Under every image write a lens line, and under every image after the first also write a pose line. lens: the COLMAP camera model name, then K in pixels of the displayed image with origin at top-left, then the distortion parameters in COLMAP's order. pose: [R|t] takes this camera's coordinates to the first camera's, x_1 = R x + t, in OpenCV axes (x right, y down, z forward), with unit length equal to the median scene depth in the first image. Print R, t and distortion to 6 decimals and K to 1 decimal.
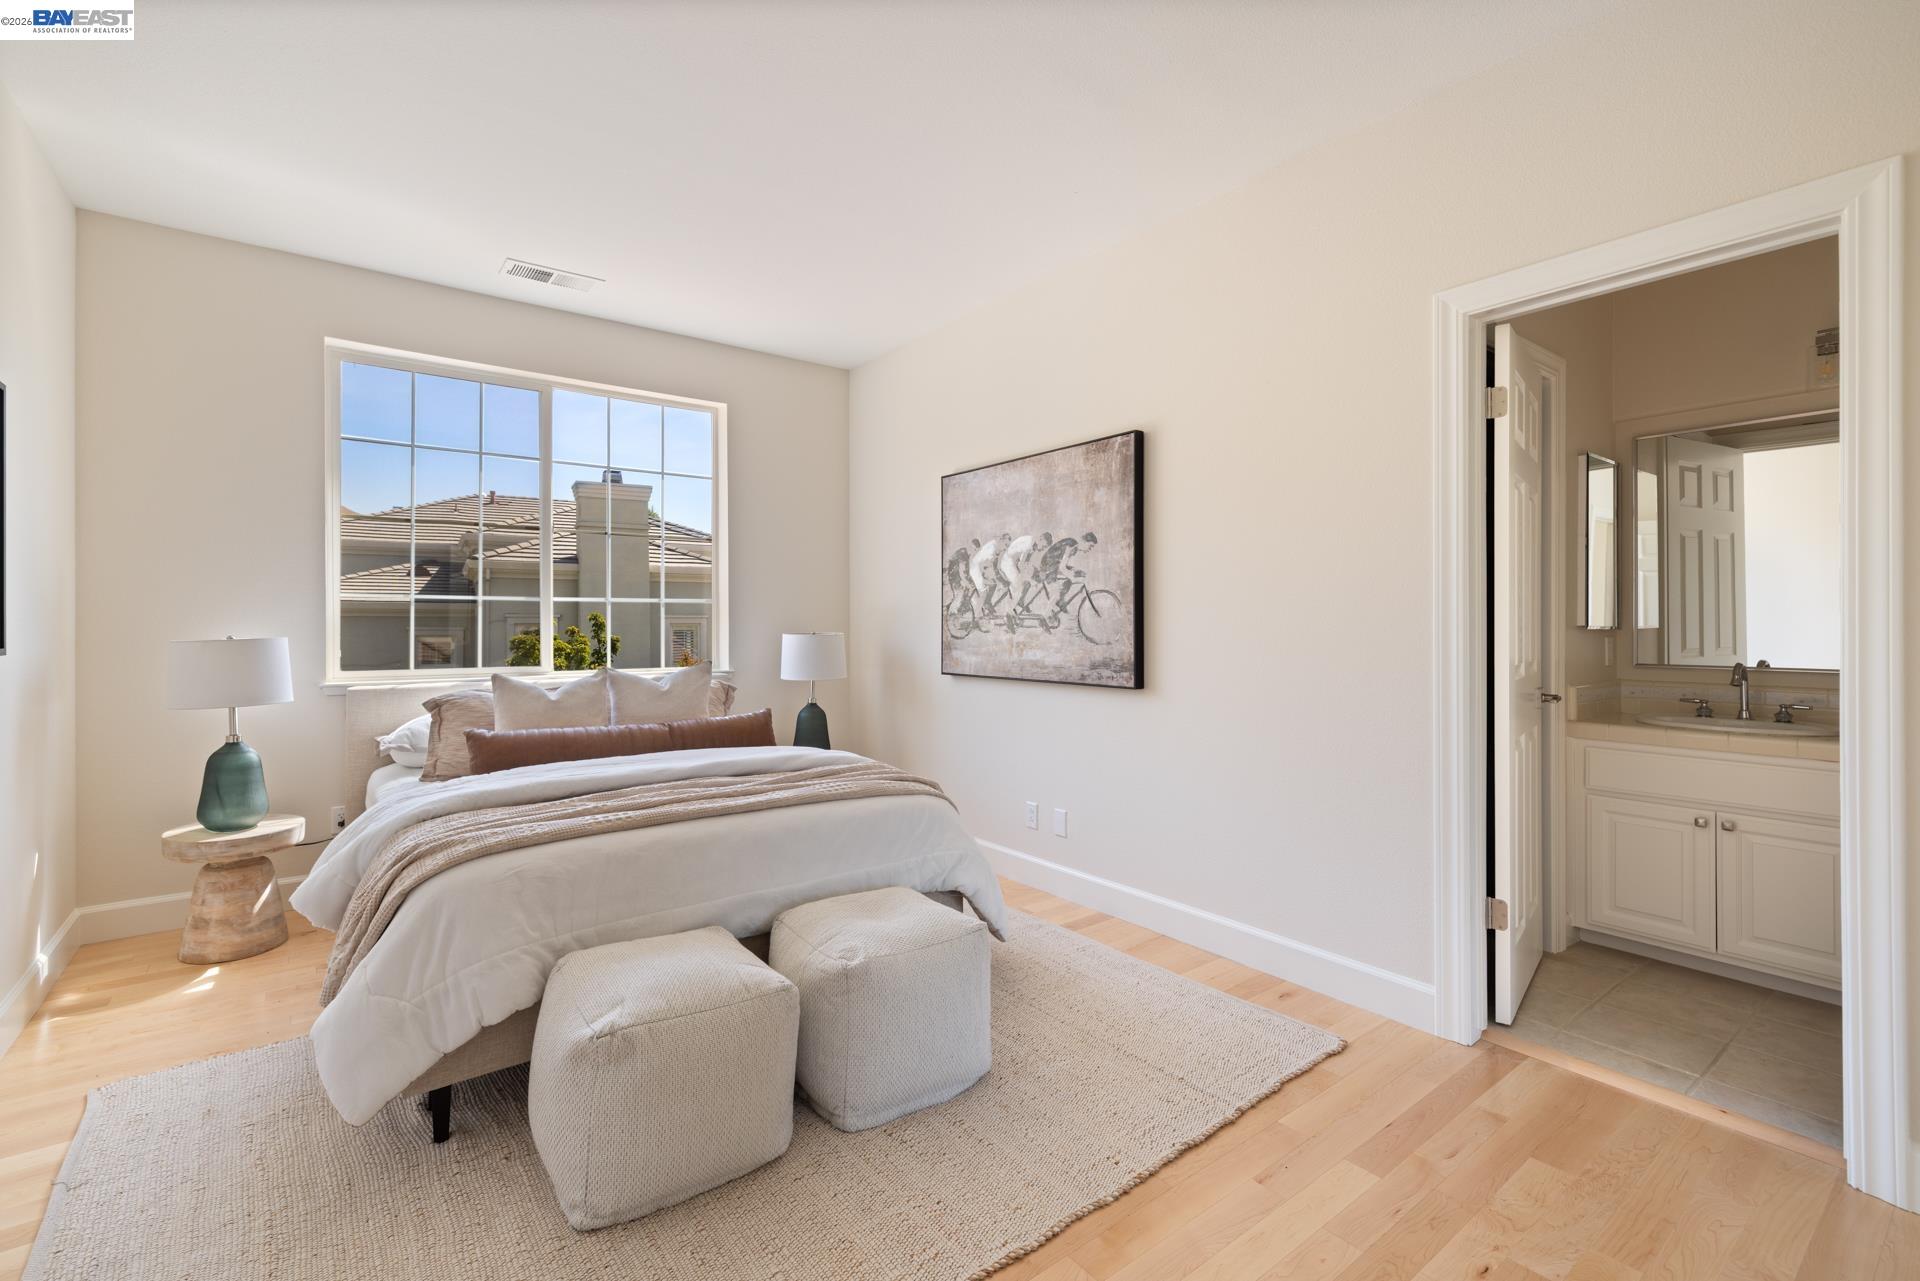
lens RADIAL K [[840.5, 0, 958.1], [0, 840.5, 627.9], [0, 0, 1]] dist [-0.000493, -0.000034]
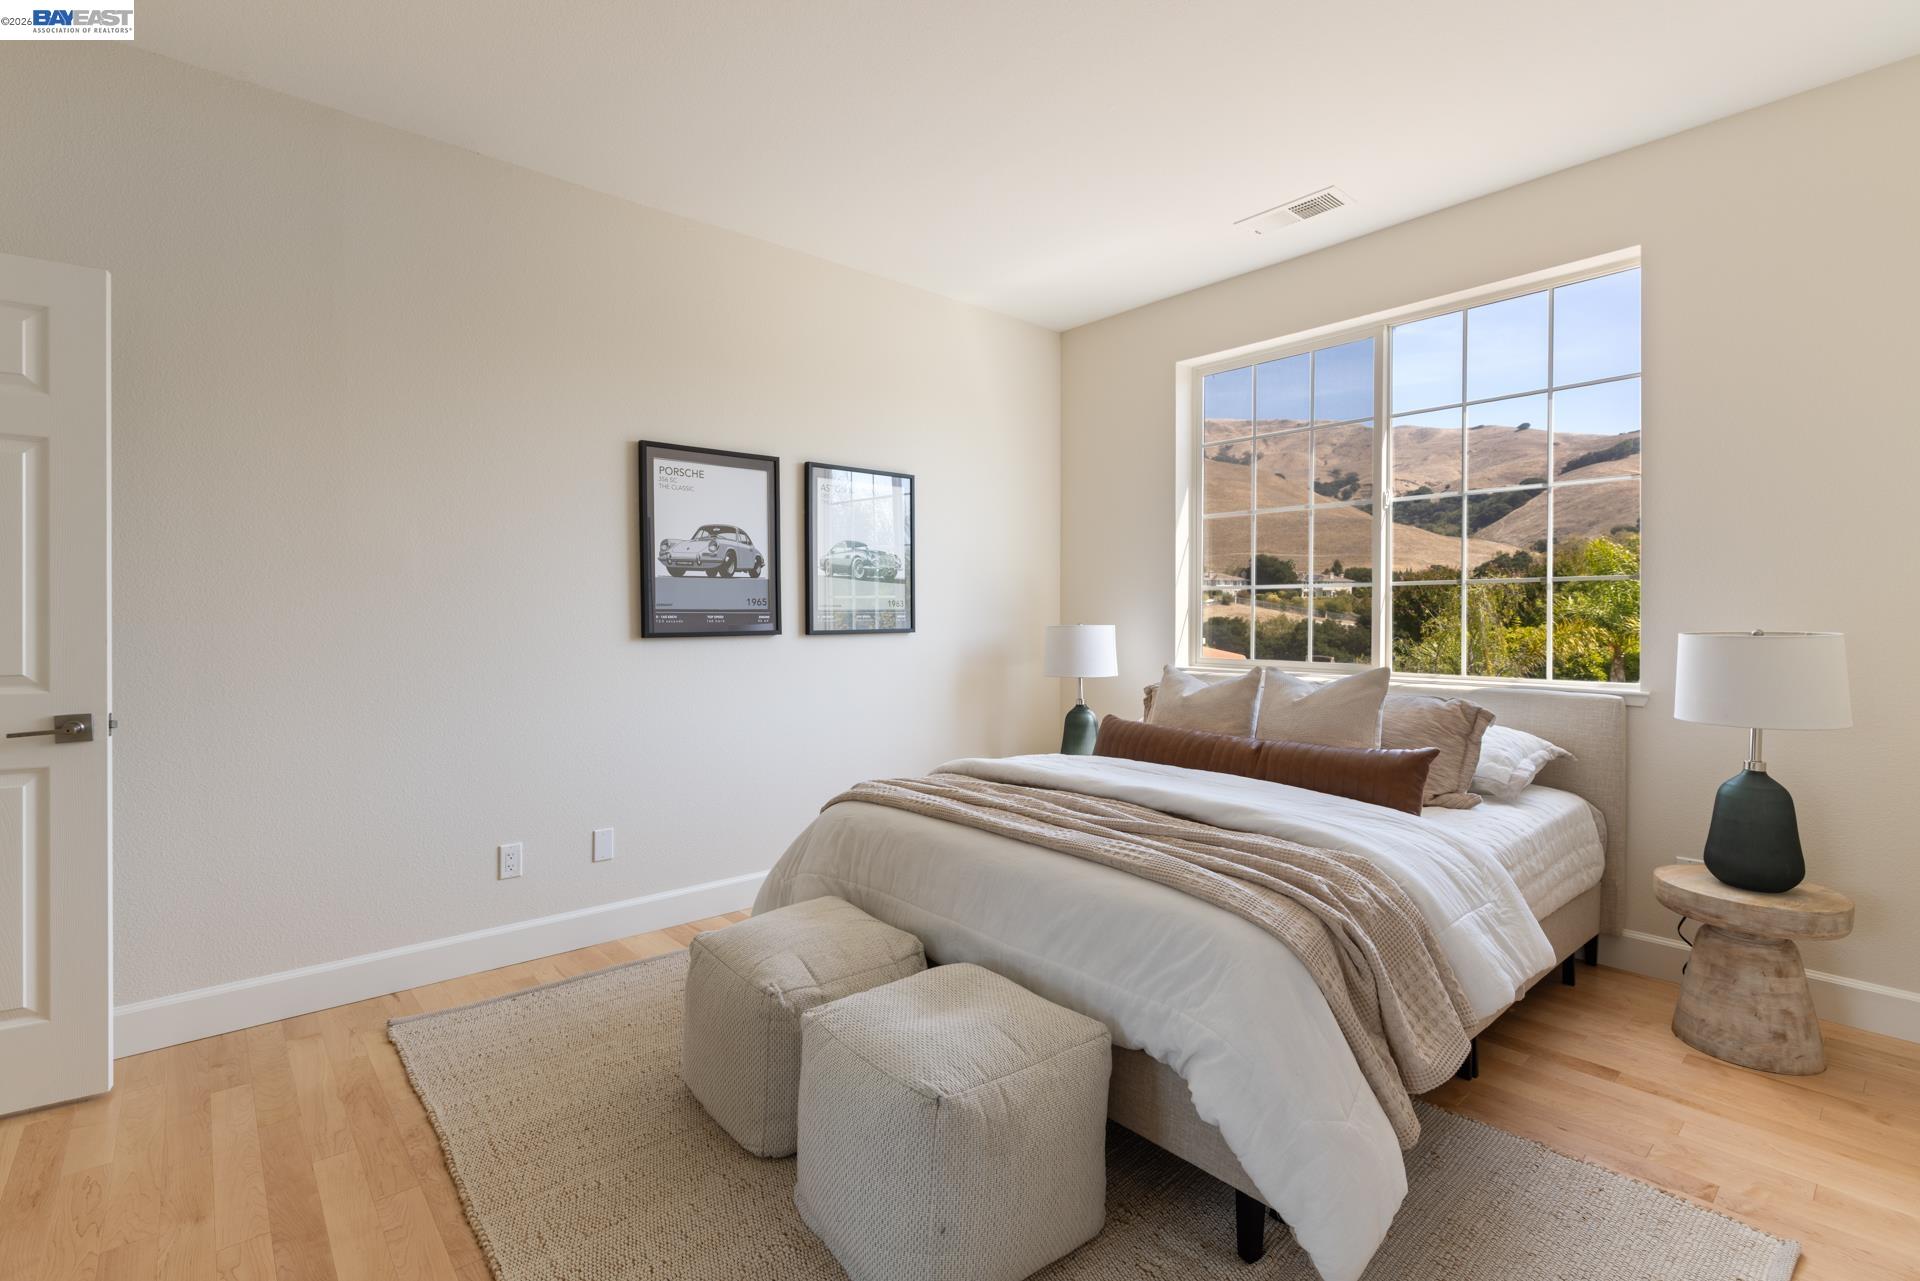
lens RADIAL K [[901.9, 0, 958.1], [0, 901.9, 634.1], [0, 0, 1]] dist [0.000210, 0.000000]
pose [[0.039186, 0.020529, -0.999021, 0.411890], [-0.006580, 0.999773, 0.020287, -0.001018], [0.999210, 0.005779, 0.039312, 0.588680]]
